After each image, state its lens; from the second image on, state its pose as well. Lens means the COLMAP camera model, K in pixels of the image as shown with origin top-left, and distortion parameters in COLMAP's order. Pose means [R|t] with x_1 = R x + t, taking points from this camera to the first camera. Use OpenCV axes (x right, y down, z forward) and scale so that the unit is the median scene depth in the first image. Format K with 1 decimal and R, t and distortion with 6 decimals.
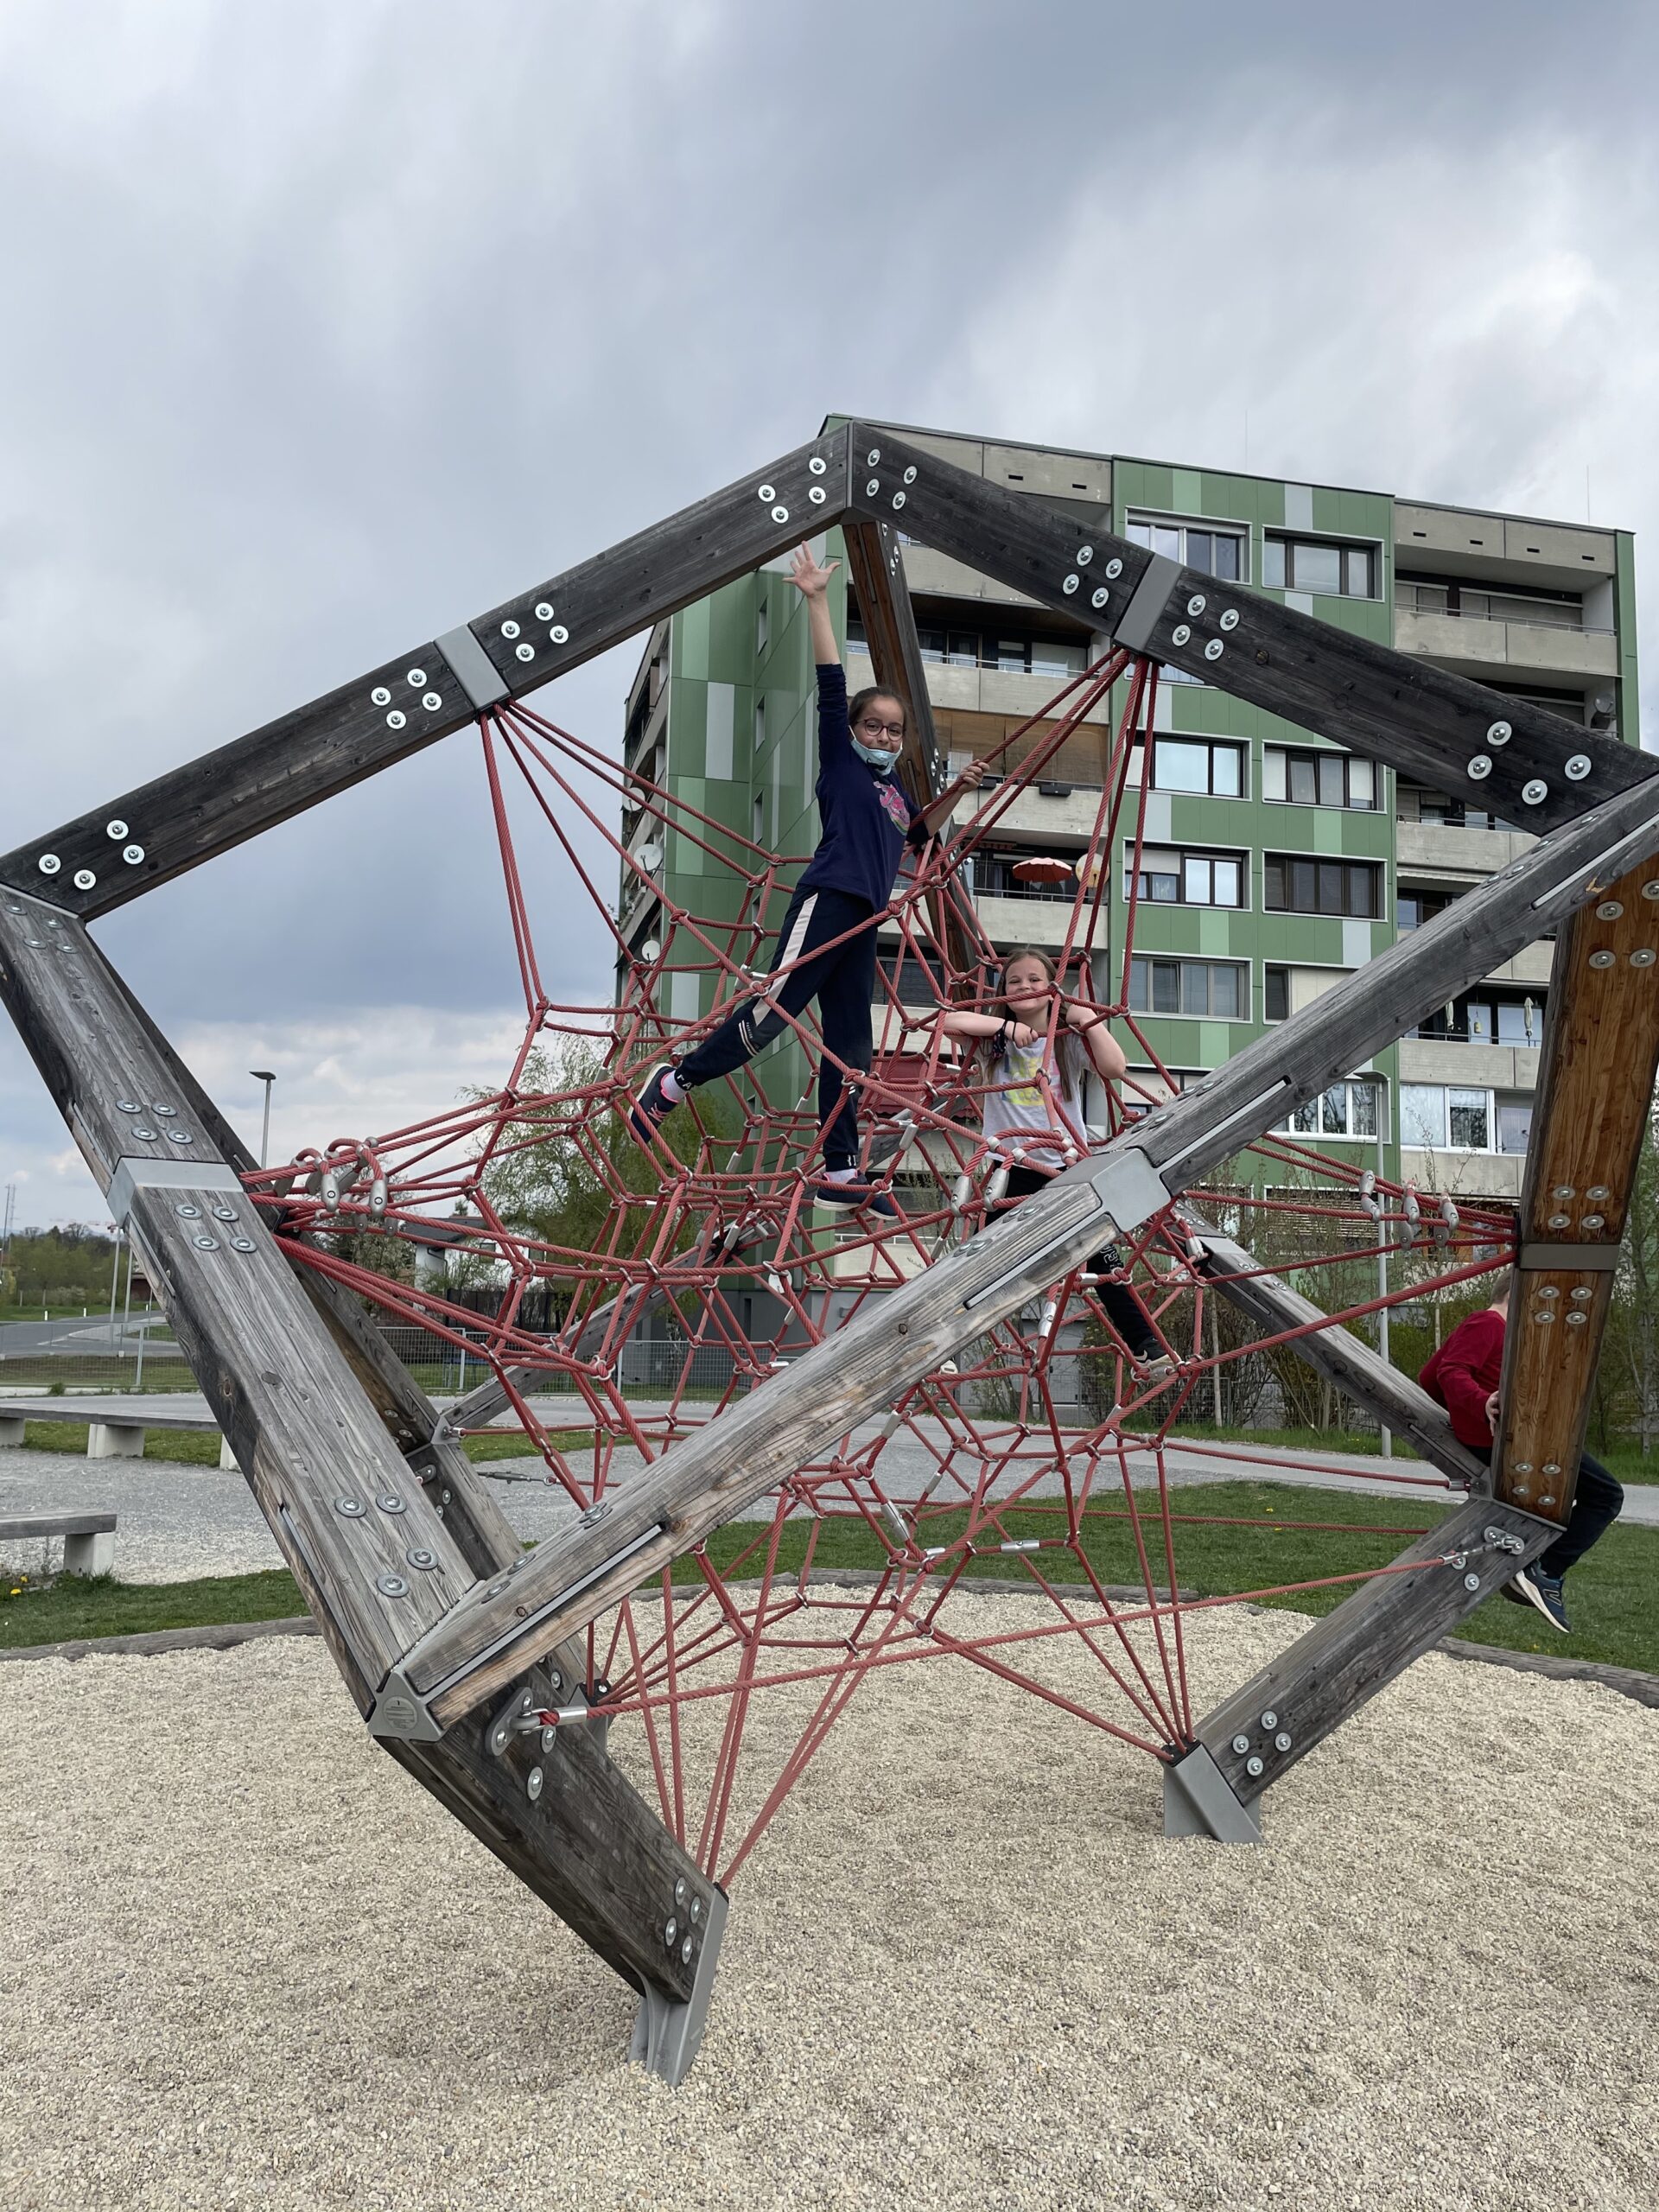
lens RADIAL K [[1673.3, 0, 834.3], [0, 1673.3, 1100.1], [0, 0, 1]] dist [0.102568, -0.133180]
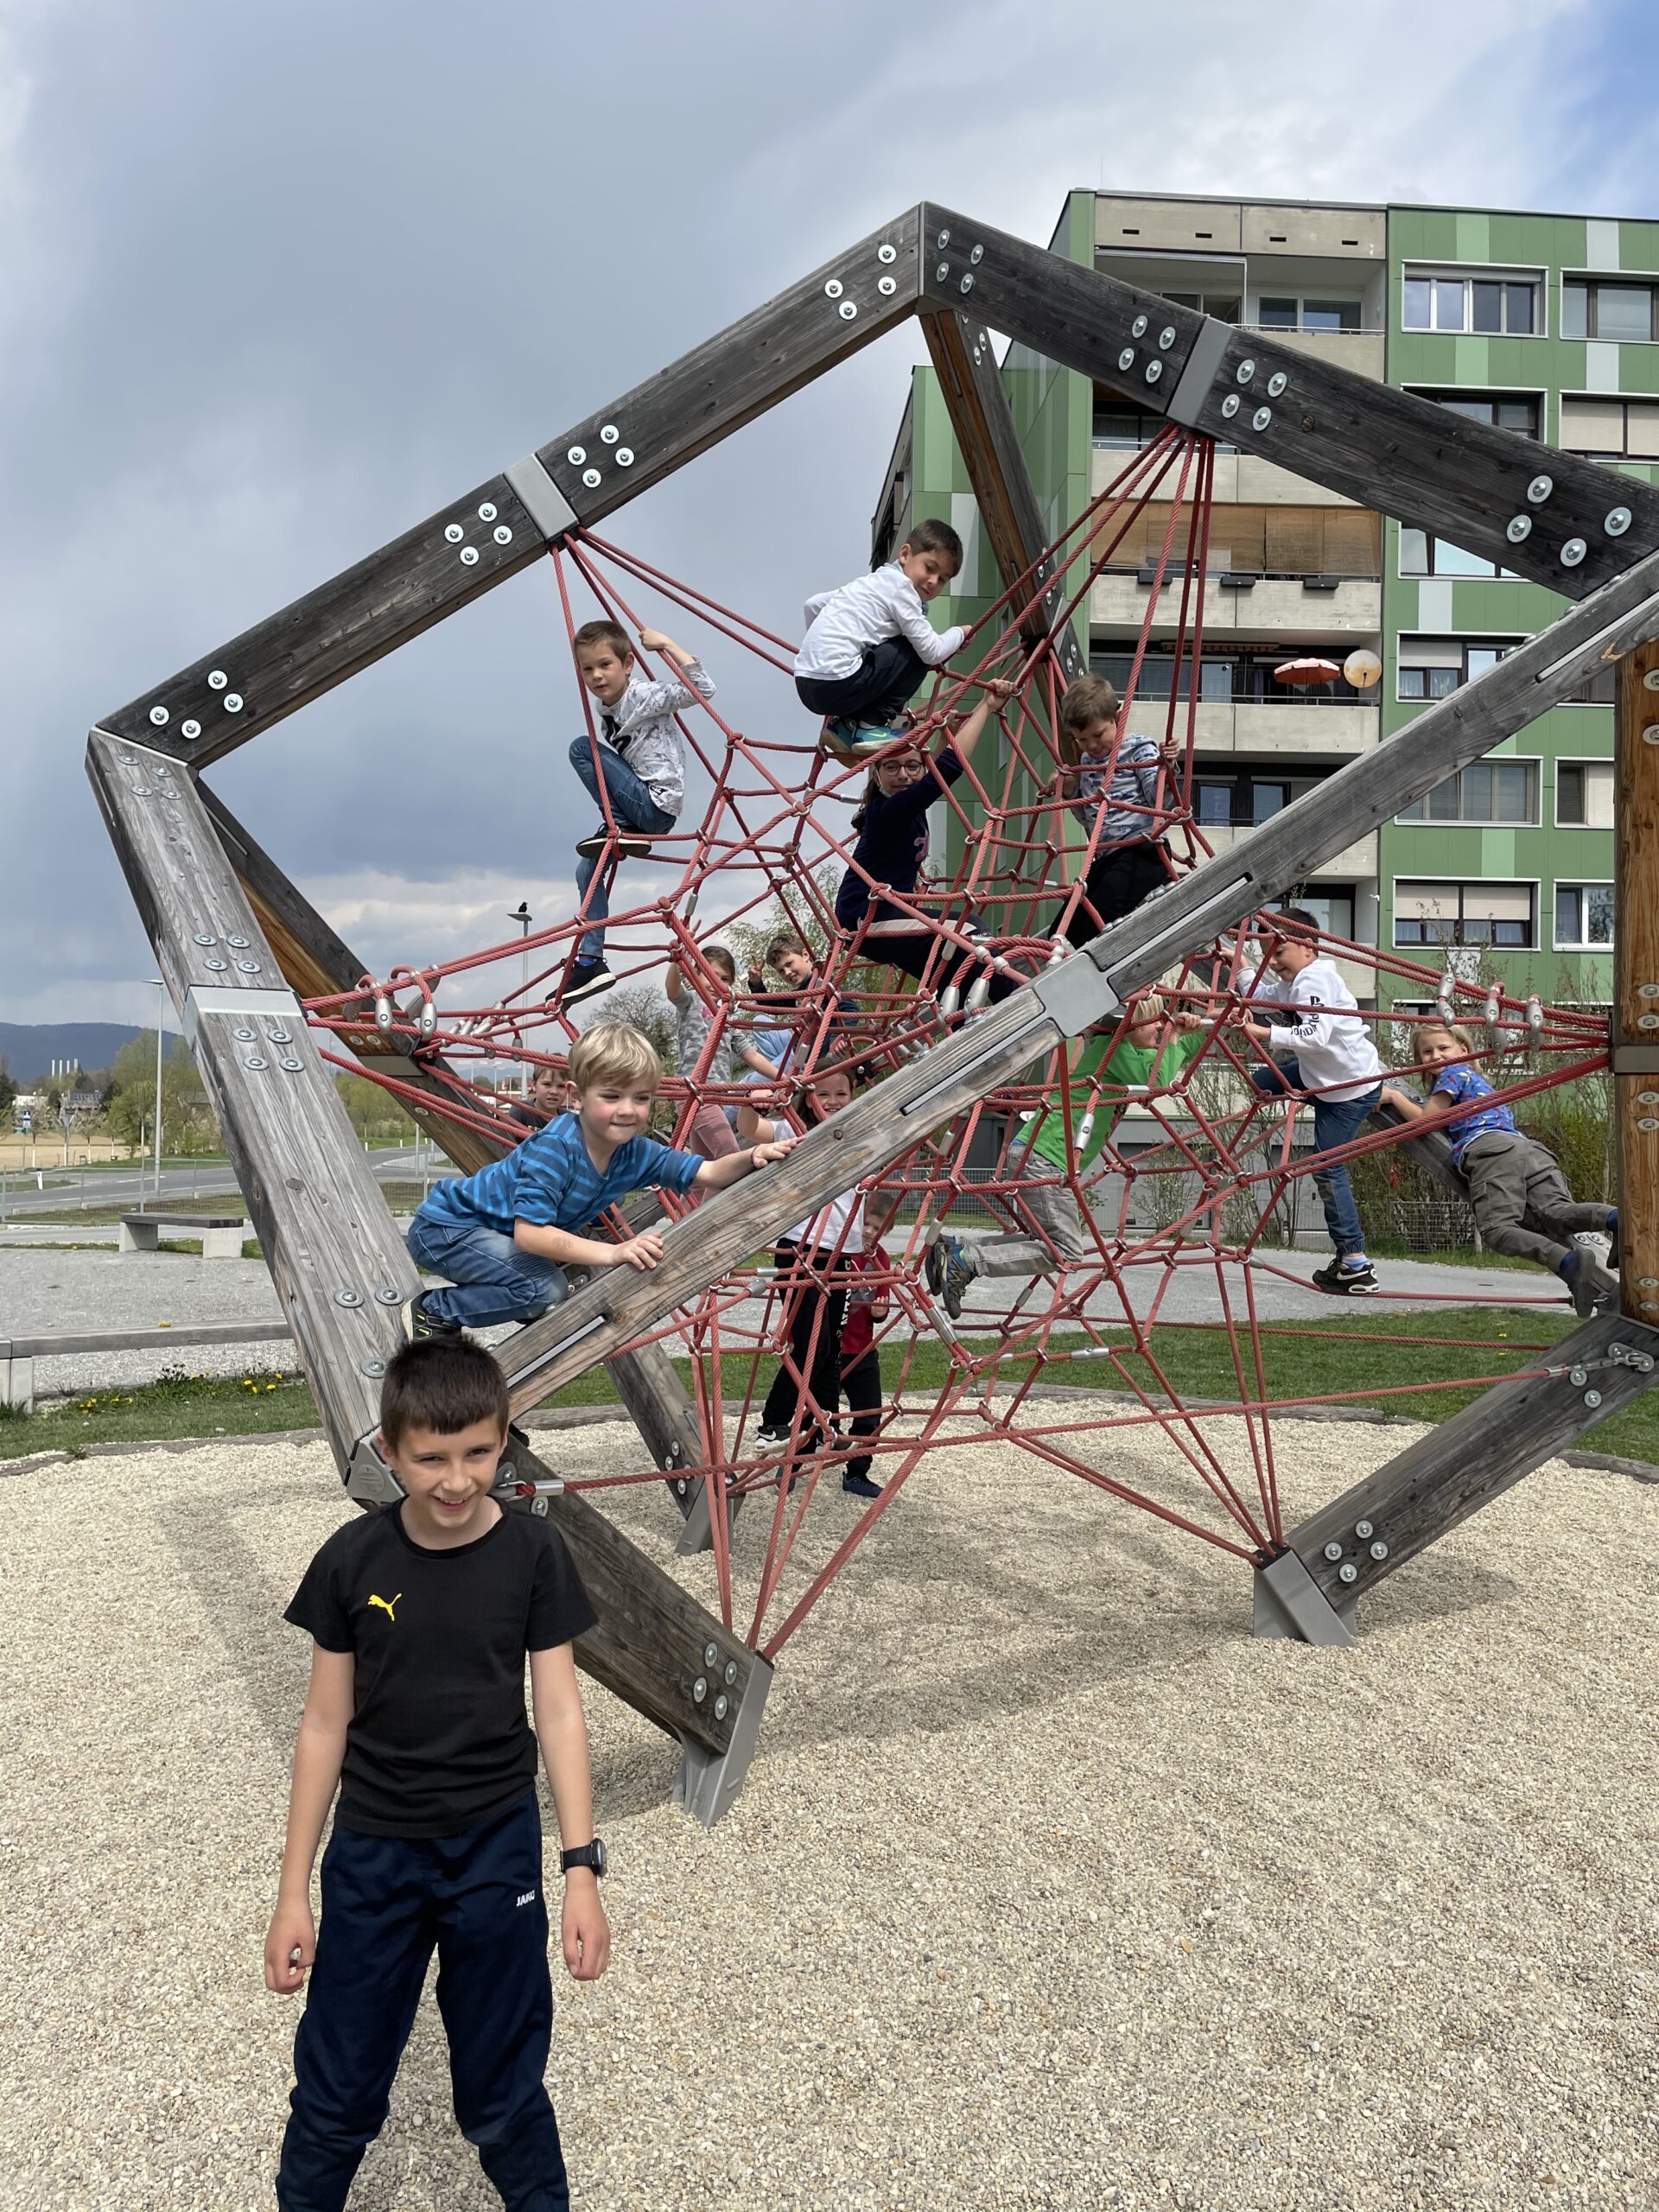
lens RADIAL K [[1673.3, 0, 834.3], [0, 1673.3, 1100.1], [0, 0, 1]] dist [0.102568, -0.133180]
pose [[0.985038, -0.011337, -0.171964, 0.138279], [0.028472, 0.994828, 0.097503, 0.009917], [0.169969, -0.100941, 0.980266, -0.002425]]
